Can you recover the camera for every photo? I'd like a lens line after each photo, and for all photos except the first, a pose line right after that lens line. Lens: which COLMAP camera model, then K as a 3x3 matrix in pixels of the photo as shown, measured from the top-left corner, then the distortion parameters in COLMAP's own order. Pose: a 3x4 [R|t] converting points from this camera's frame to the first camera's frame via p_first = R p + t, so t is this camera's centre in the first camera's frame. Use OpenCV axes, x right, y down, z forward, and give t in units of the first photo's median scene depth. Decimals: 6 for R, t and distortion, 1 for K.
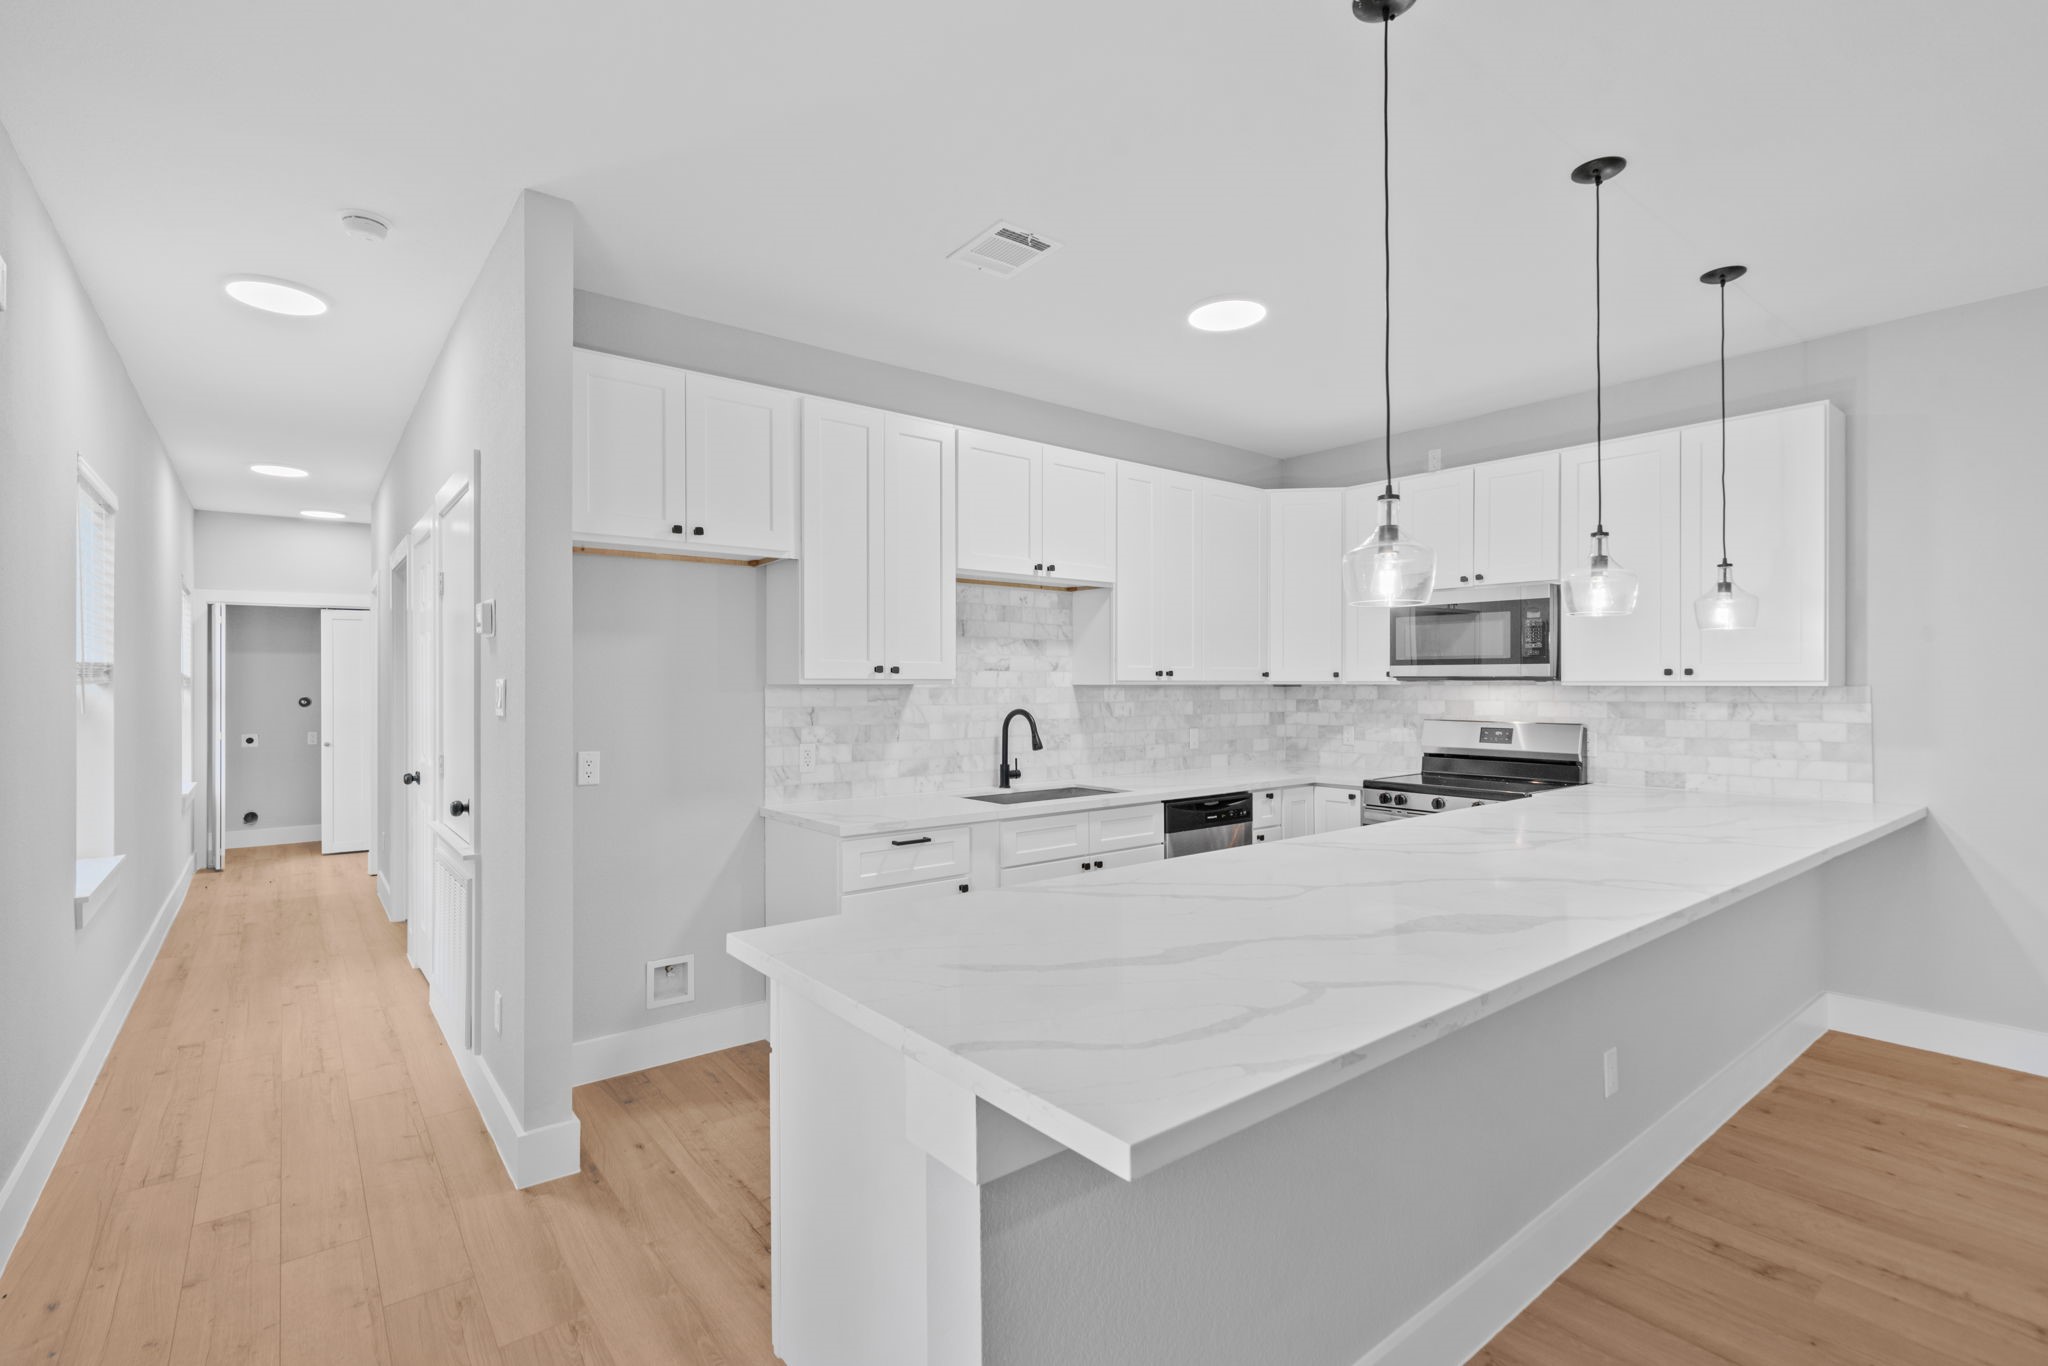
lens RADIAL K [[926.5, 0, 1002.9], [0, 926.5, 680.6], [0, 0, 1]] dist [0.003406, 0.001158]
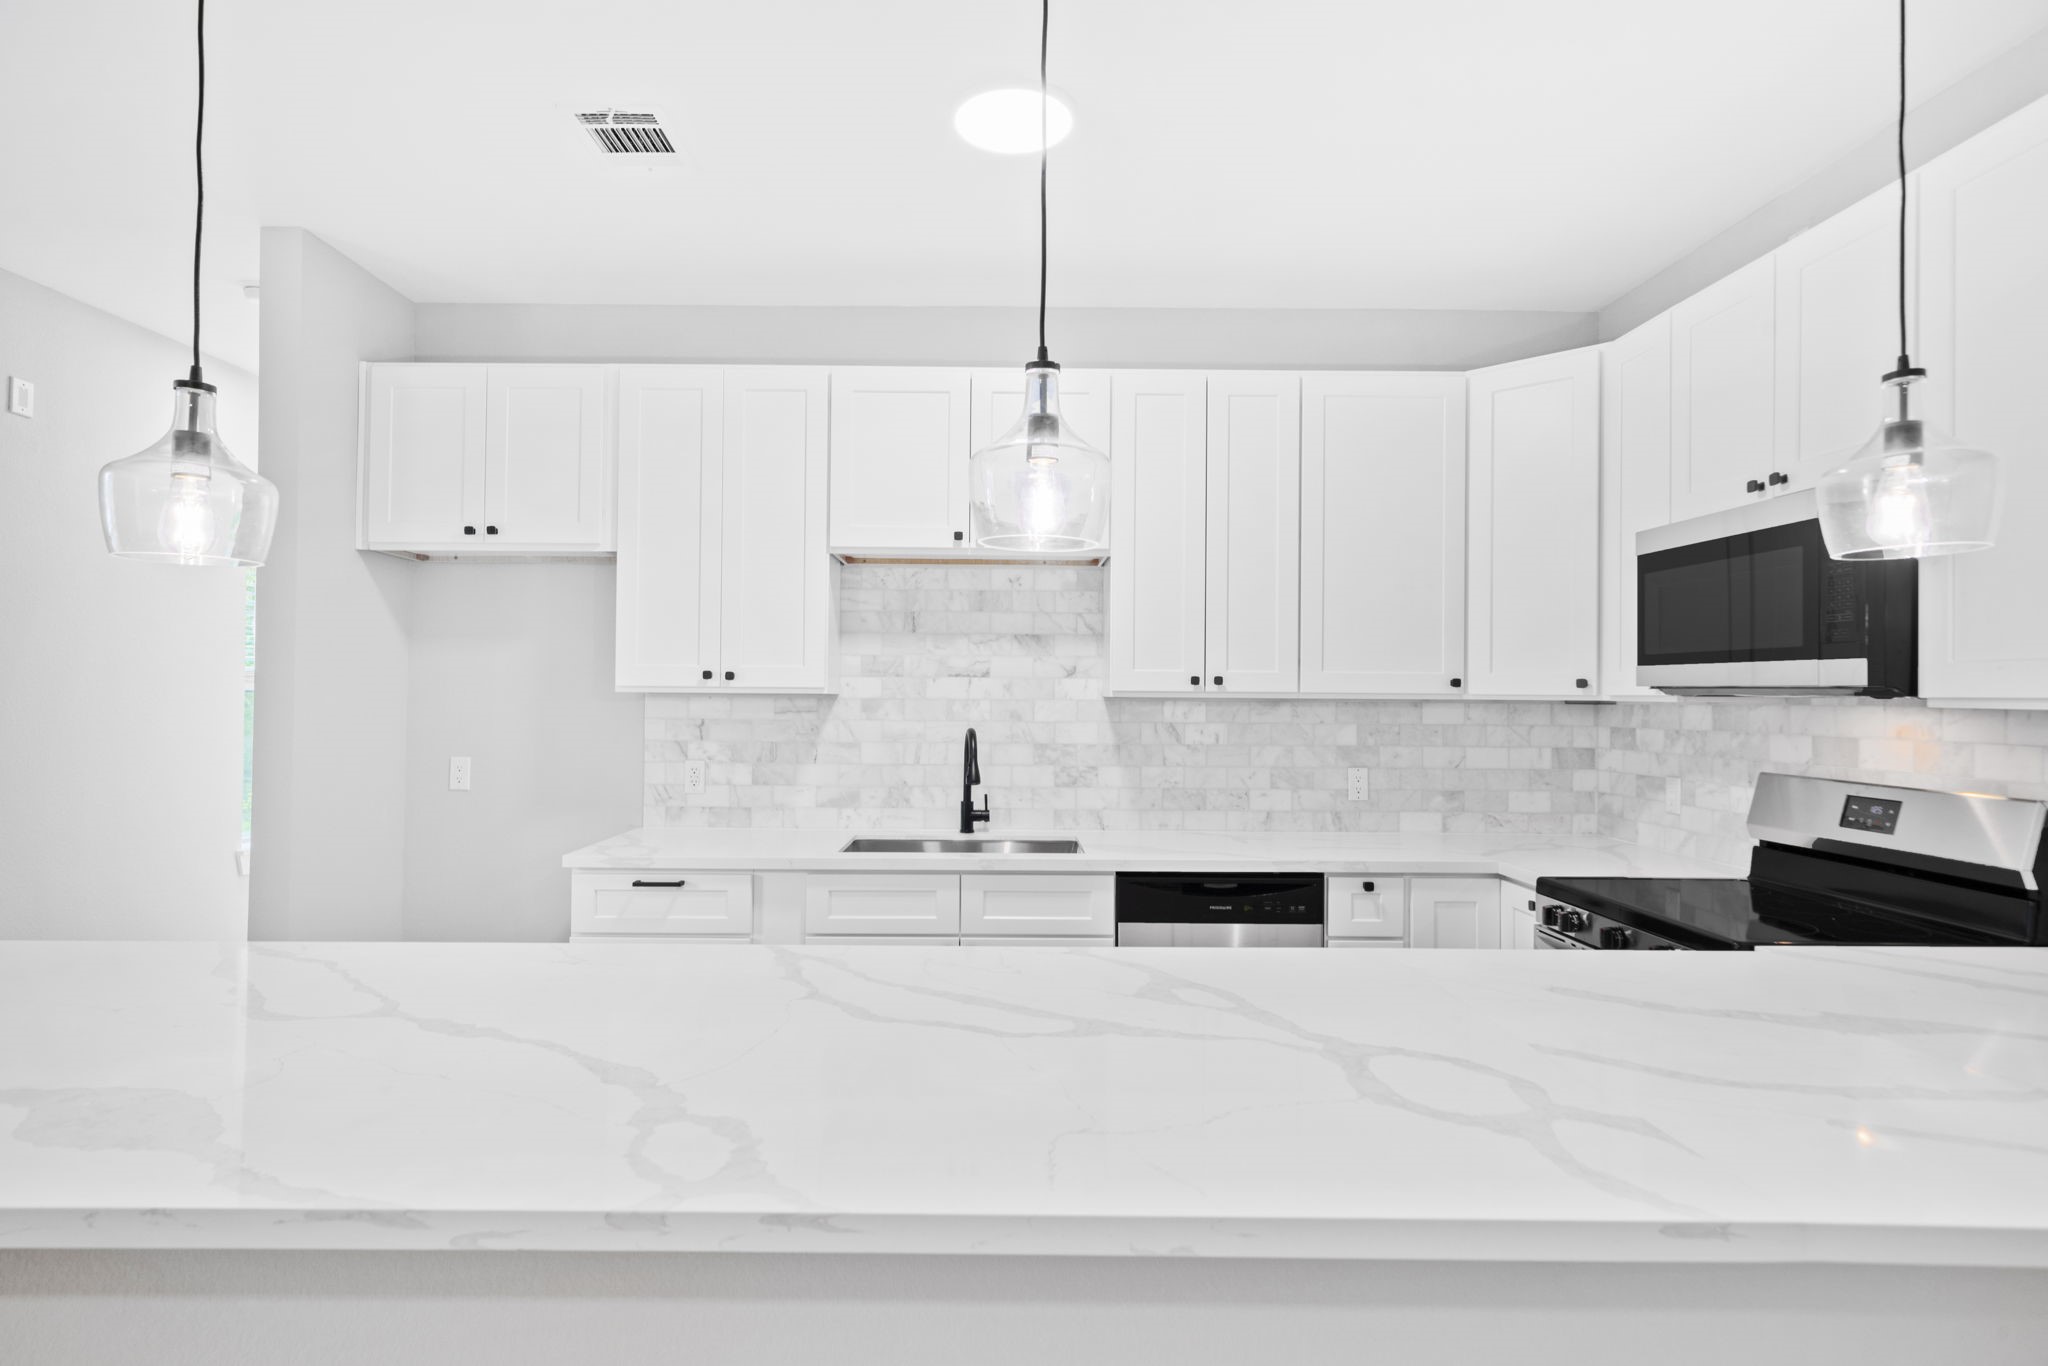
lens RADIAL K [[1058.6, 0, 1002.4], [0, 1058.6, 699.6], [0, 0, 1]] dist [-0.000167, 0.003169]
pose [[0.790303, 0.010987, -0.612618, 0.551372], [-0.005909, 0.999929, 0.010311, -0.001296], [0.612688, -0.004529, 0.790312, 0.338846]]
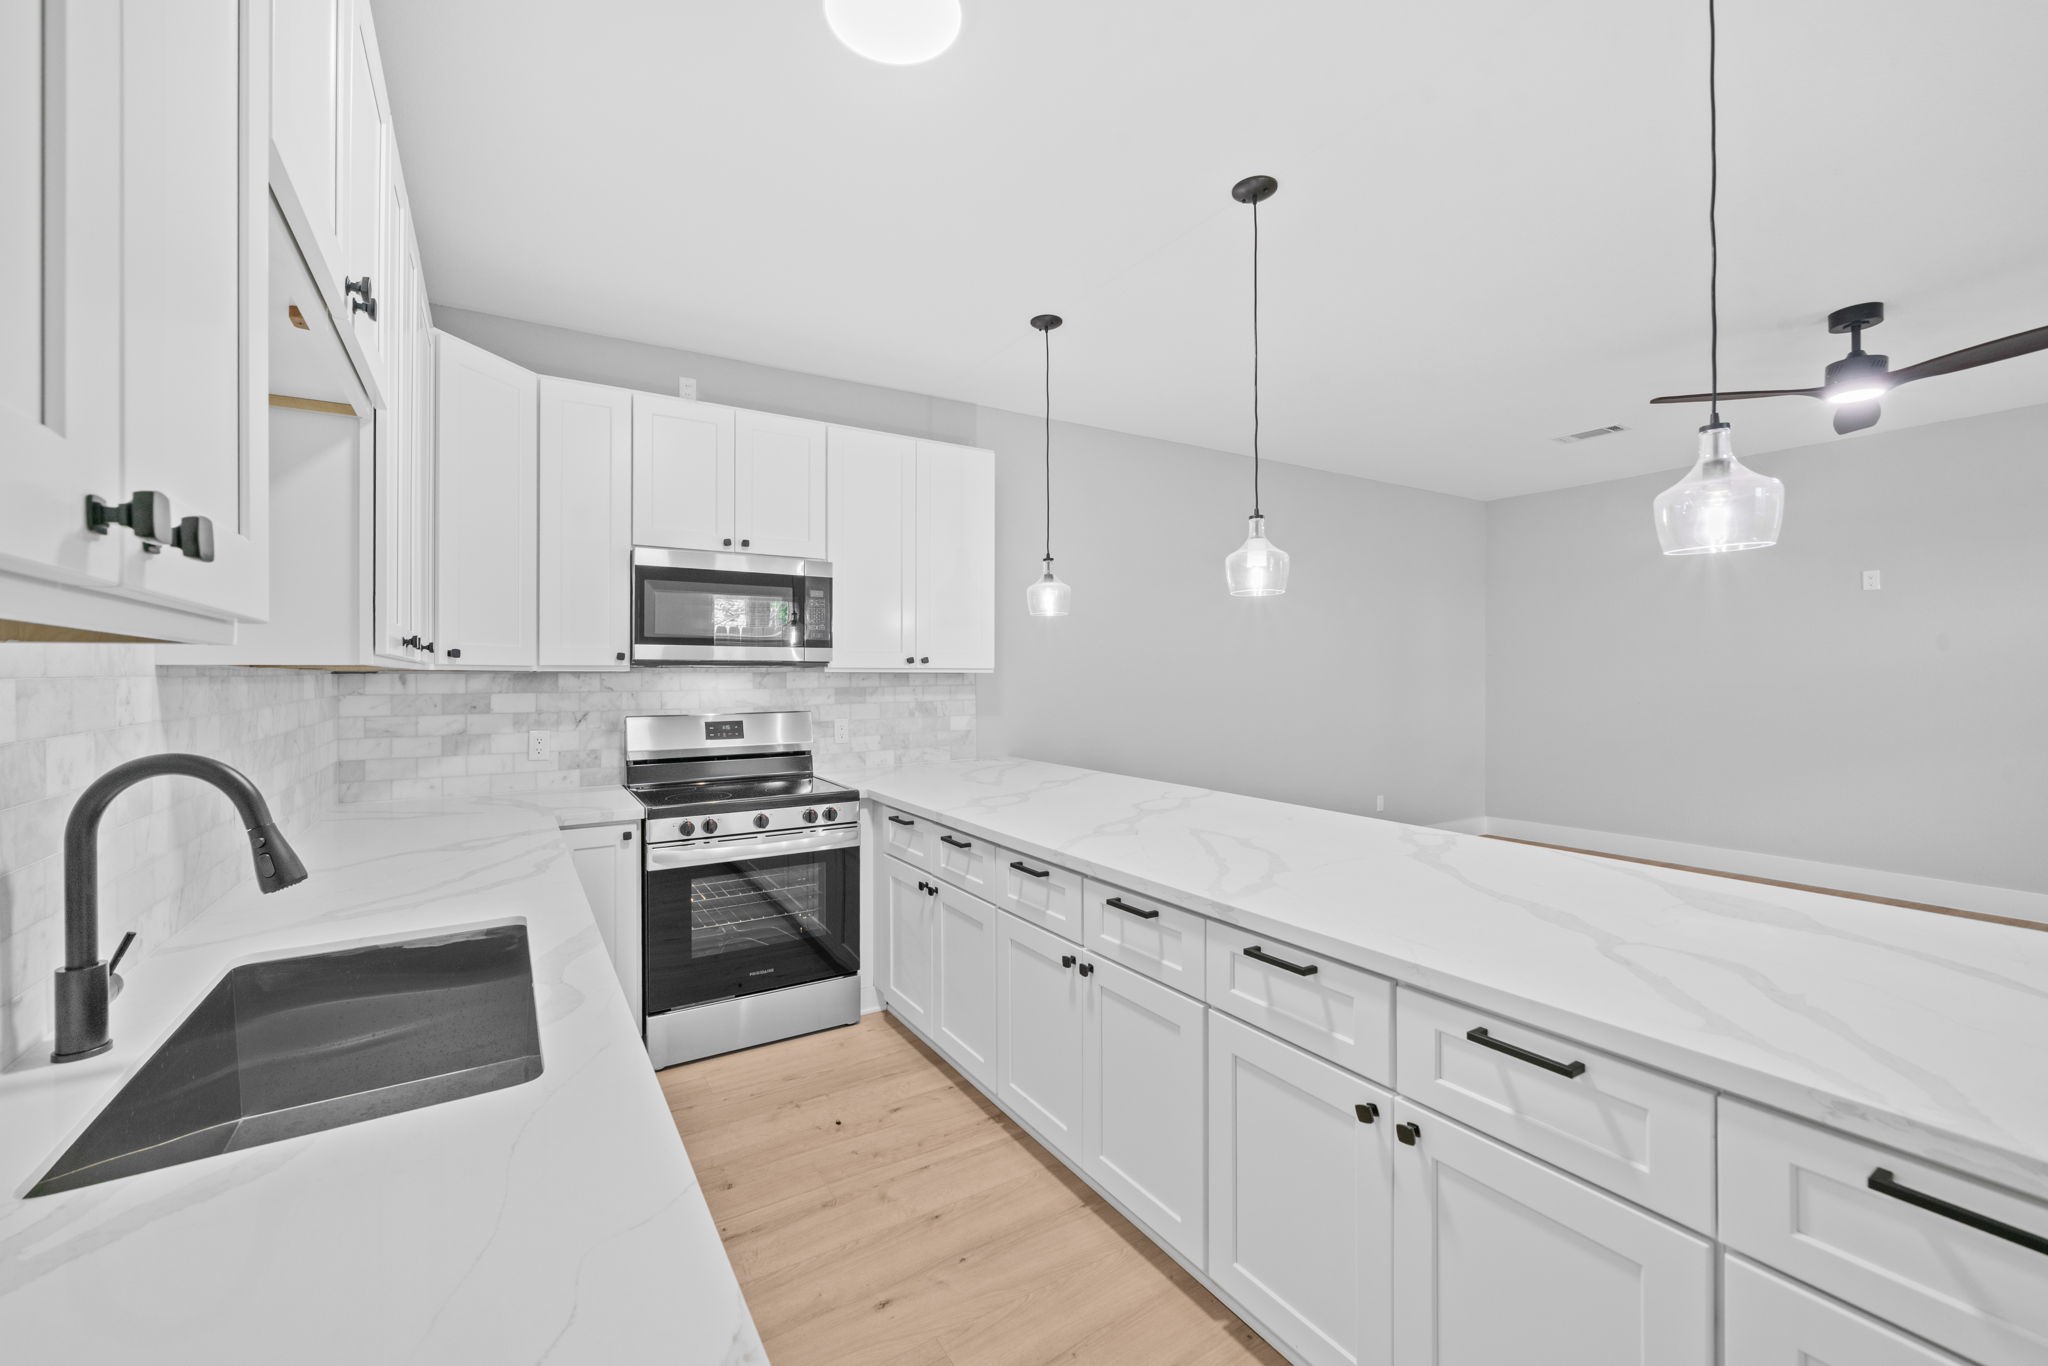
lens RADIAL K [[803.4, 0, 1014.8], [0, 803.4, 668.9], [0, 0, 1]] dist [0.000624, 0.000462]
pose [[0.109235, 0.003734, 0.994009, -0.188659], [-0.003347, 0.999989, -0.003389, 0.004443], [-0.994010, -0.002957, 0.109246, 0.702240]]
